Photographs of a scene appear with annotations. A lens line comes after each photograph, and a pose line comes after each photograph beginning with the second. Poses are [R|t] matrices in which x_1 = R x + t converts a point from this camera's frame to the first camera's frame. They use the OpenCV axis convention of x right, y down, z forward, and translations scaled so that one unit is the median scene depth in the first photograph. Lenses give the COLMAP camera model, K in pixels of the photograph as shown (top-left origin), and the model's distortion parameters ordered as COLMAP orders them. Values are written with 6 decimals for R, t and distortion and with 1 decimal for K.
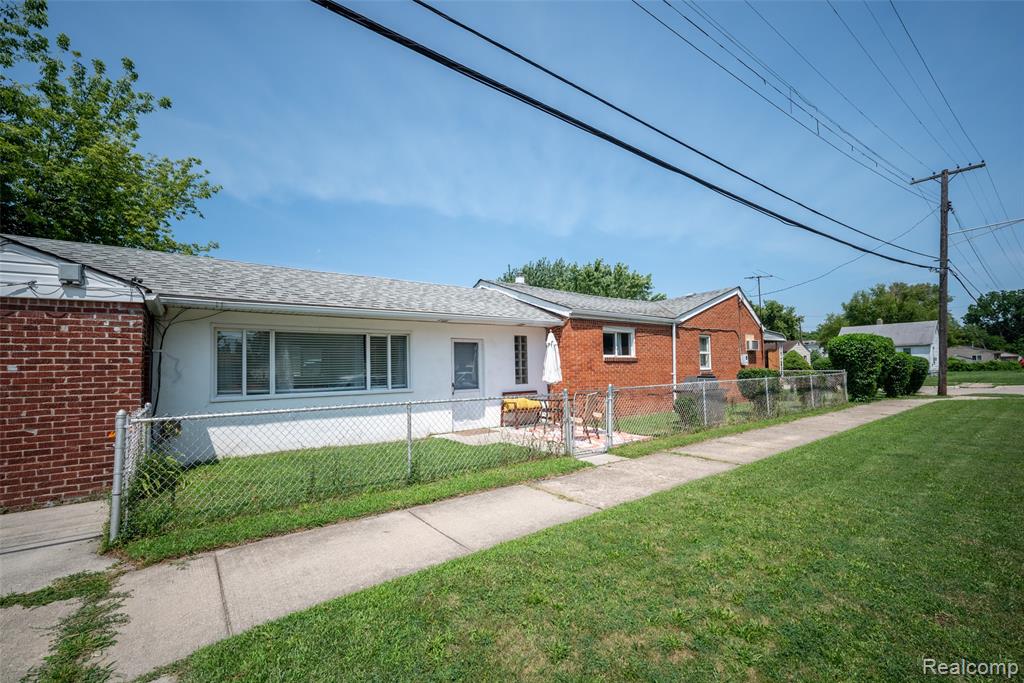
lens RADIAL K [[441.1, 0, 507.3], [0, 441.1, 353.7], [0, 0, 1]] dist [-0.002433, -0.000145]
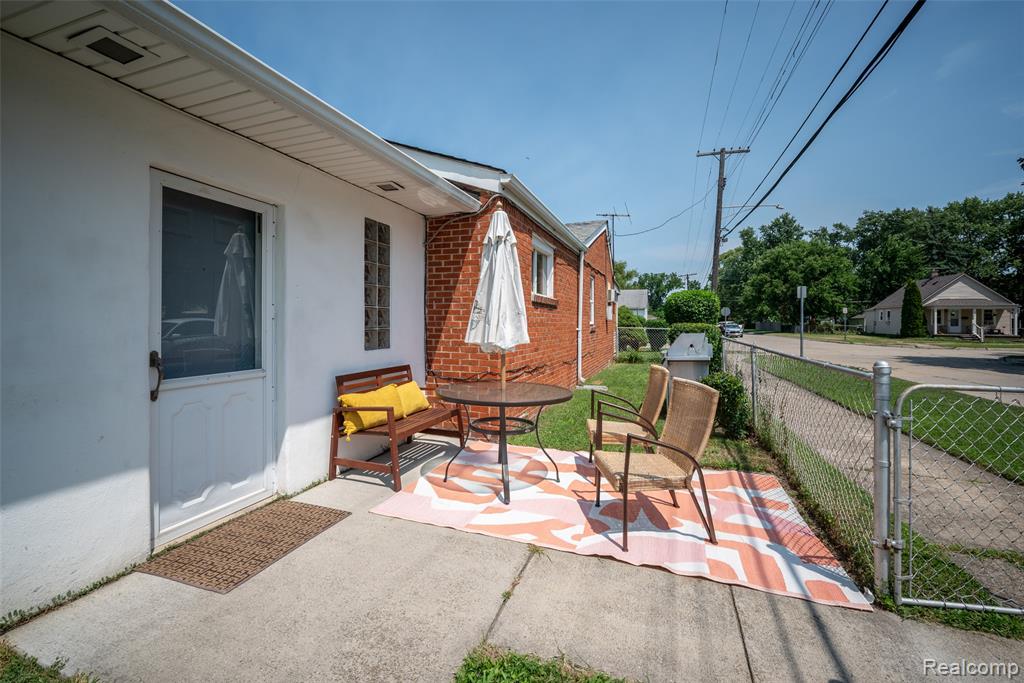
lens RADIAL K [[441.2, 0, 511.8], [0, 441.2, 321.5], [0, 0, 1]] dist [-0.022000, -0.000075]
pose [[0.816571, 0.026823, 0.576621, -0.092964], [-0.043132, 0.998963, 0.014611, 0.035087], [-0.575631, -0.036802, 0.816881, 0.640127]]
